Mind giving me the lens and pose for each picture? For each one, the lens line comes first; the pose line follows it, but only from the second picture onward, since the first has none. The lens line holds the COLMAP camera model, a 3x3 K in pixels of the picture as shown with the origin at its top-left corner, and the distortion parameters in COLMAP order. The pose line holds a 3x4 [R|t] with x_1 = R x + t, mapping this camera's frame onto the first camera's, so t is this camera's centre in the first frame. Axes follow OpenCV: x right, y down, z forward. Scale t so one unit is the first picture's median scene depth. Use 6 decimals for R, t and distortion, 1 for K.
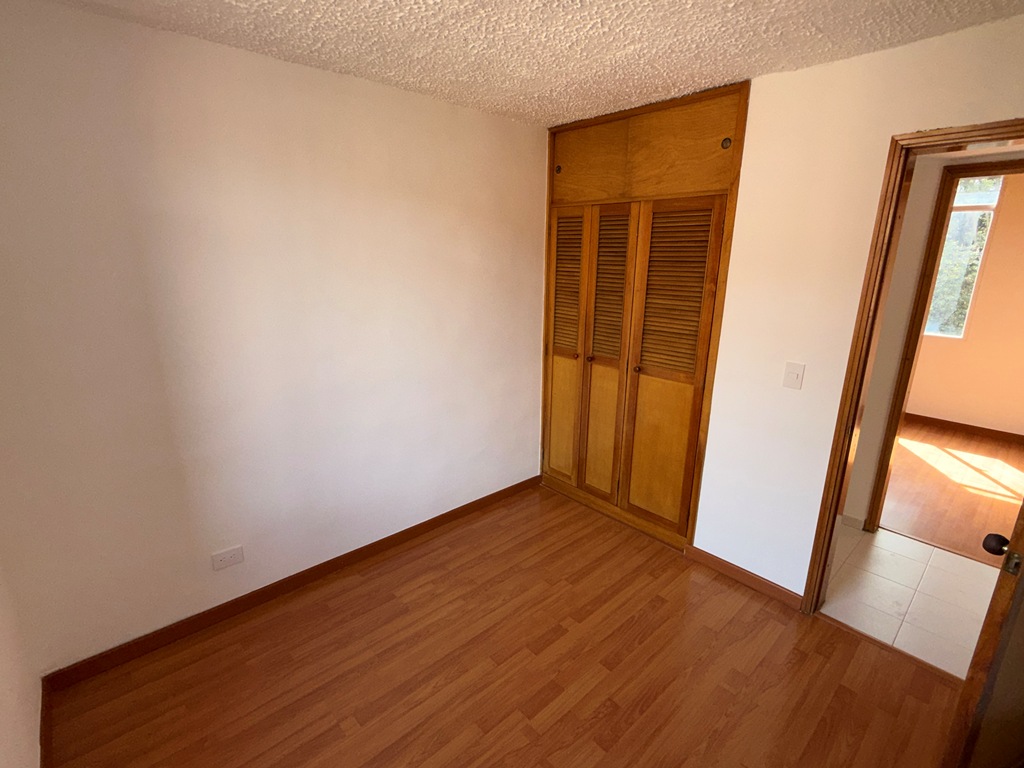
lens RADIAL K [[488.6, 0, 518.9], [0, 488.6, 384.9], [0, 0, 1]] dist [0.001108, -0.001092]
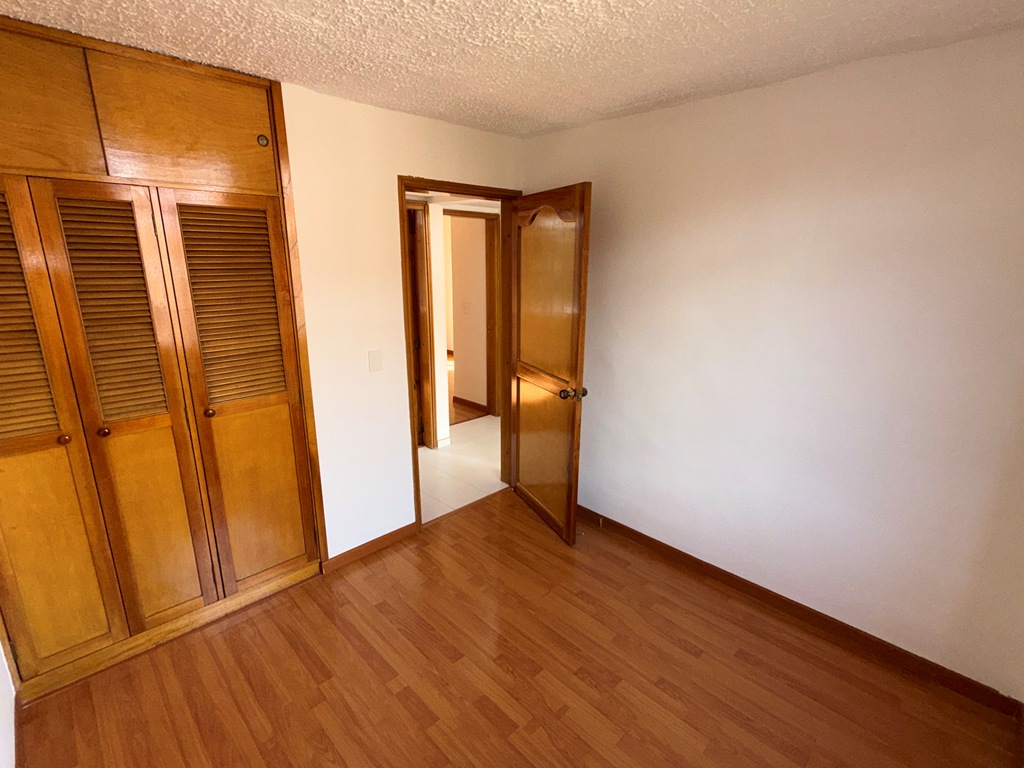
lens RADIAL K [[488.6, 0, 512.3], [0, 488.6, 384.0], [0, 0, 1]] dist [0.001108, -0.001092]
pose [[-0.031012, -0.260587, 0.964952, -0.557953], [0.252746, 0.931997, 0.259810, -0.172990], [-0.967035, 0.251945, 0.036959, 0.580115]]
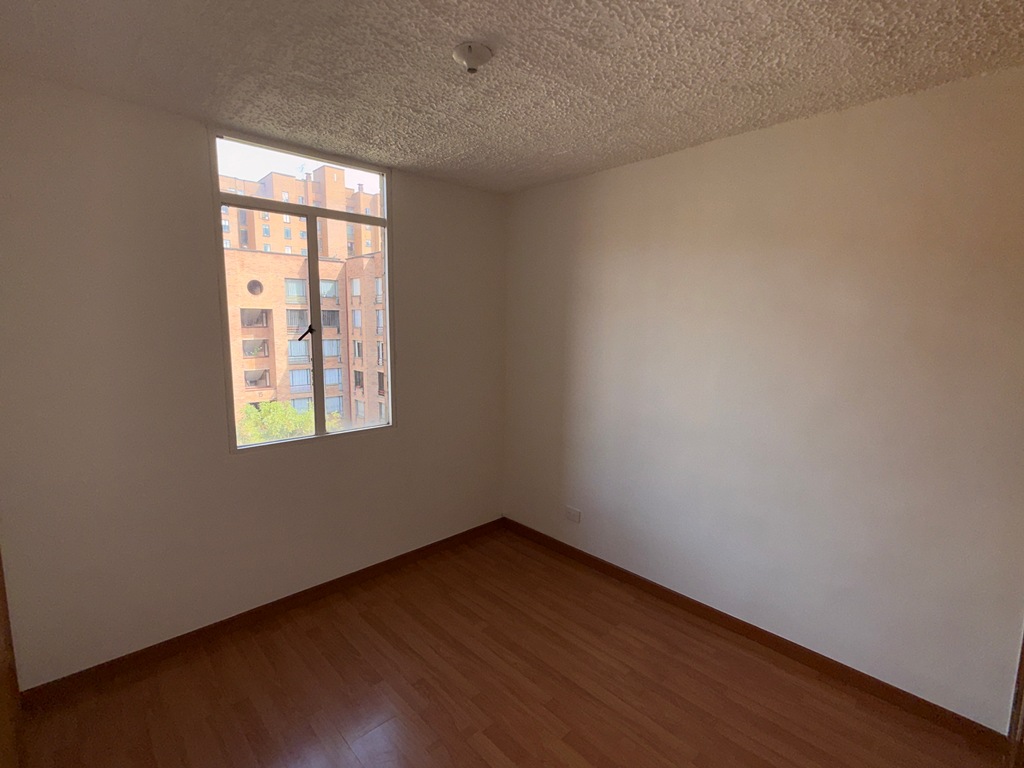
lens RADIAL K [[488.6, 0, 512.7], [0, 488.6, 387.2], [0, 0, 1]] dist [0.001108, -0.001092]
pose [[0.008961, 0.117777, -0.993000, 0.699475], [-0.268285, 0.956914, 0.111076, -0.103048], [0.963298, 0.265411, 0.040173, 0.603261]]
